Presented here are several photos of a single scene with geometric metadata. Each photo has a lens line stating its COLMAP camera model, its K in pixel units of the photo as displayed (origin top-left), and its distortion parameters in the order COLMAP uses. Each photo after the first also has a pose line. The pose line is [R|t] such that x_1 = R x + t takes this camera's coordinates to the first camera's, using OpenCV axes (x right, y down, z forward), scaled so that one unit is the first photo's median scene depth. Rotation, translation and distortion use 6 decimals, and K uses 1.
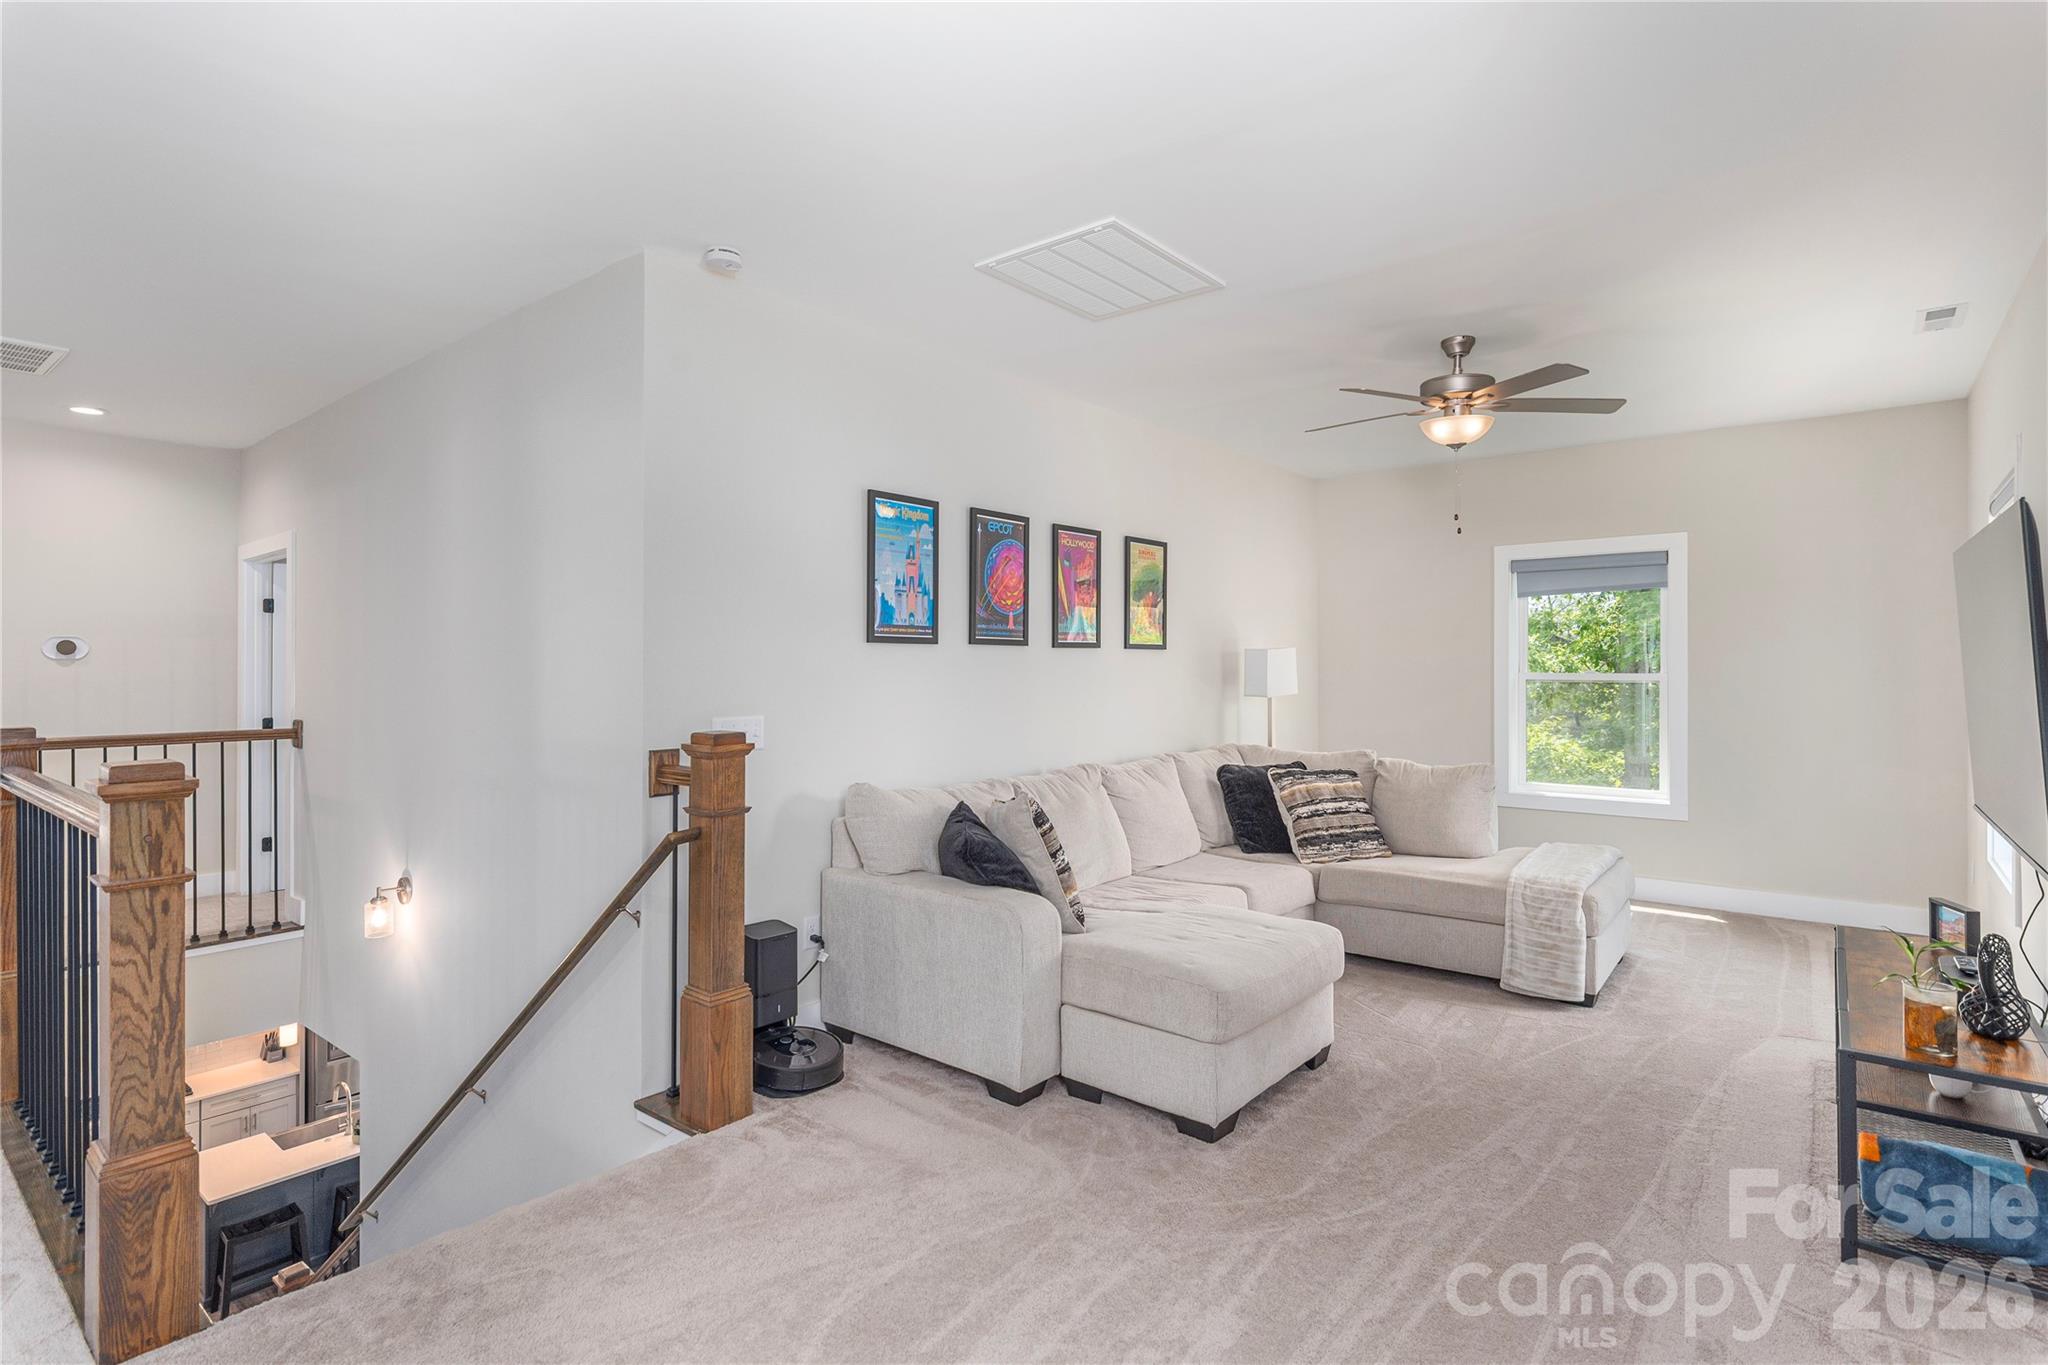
lens RADIAL K [[1006.1, 0, 1019.3], [0, 1006.1, 664.0], [0, 0, 1]] dist [0.003434, 0.000753]
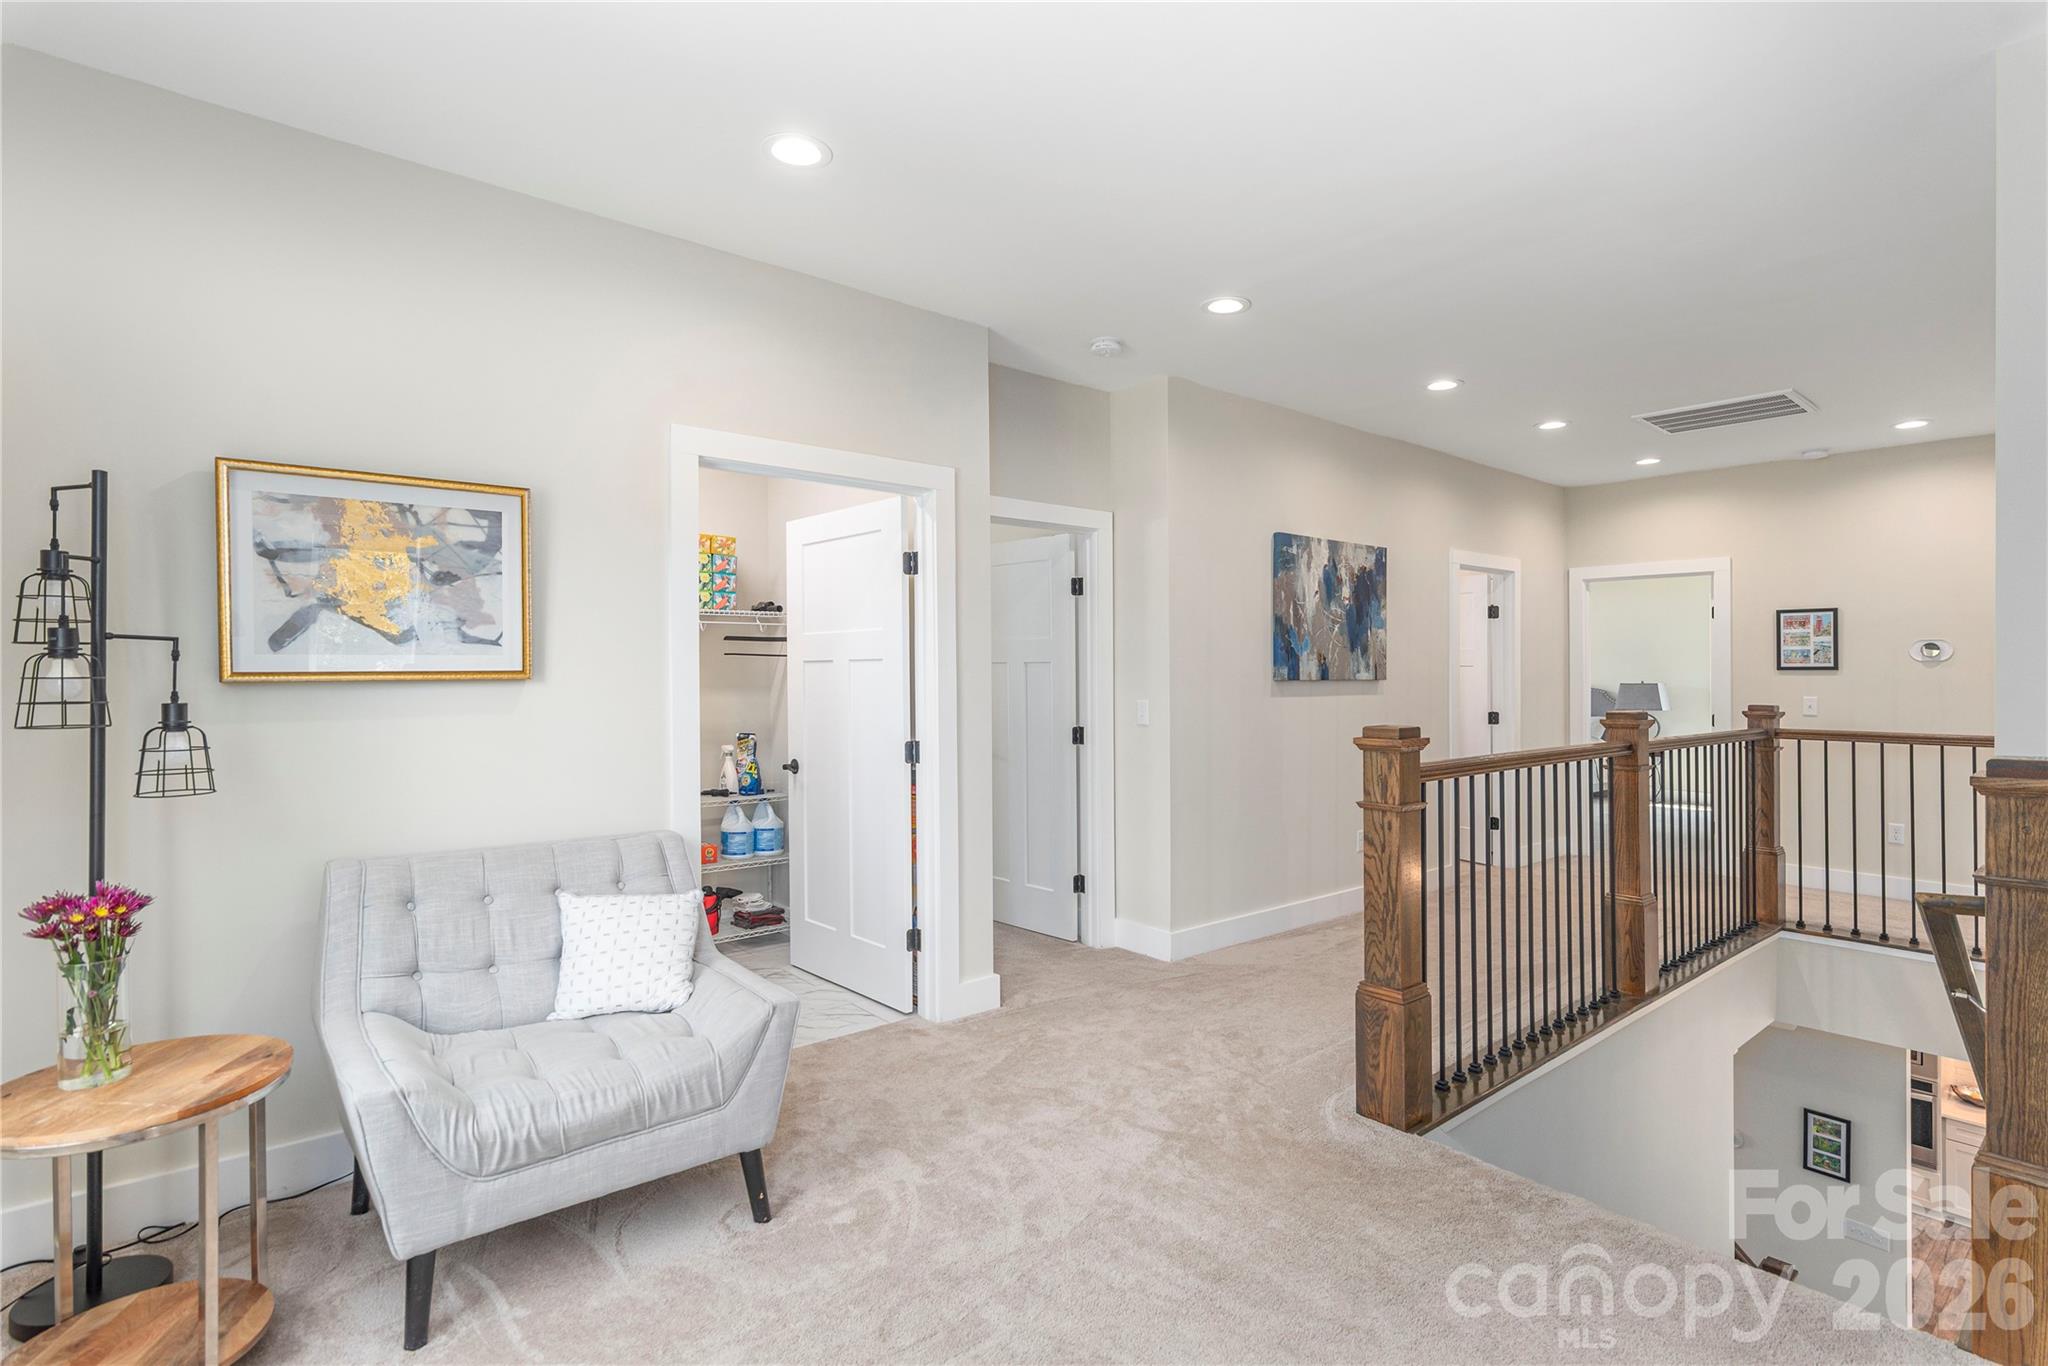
lens RADIAL K [[1006.1, 0, 1019.1], [0, 1006.1, 675.9], [0, 0, 1]] dist [0.003434, 0.000753]
pose [[-0.169839, 0.011448, -0.985405, 0.677044], [-0.002732, 0.999923, 0.012088, 0.008364], [0.985468, 0.004745, -0.169794, 0.725626]]
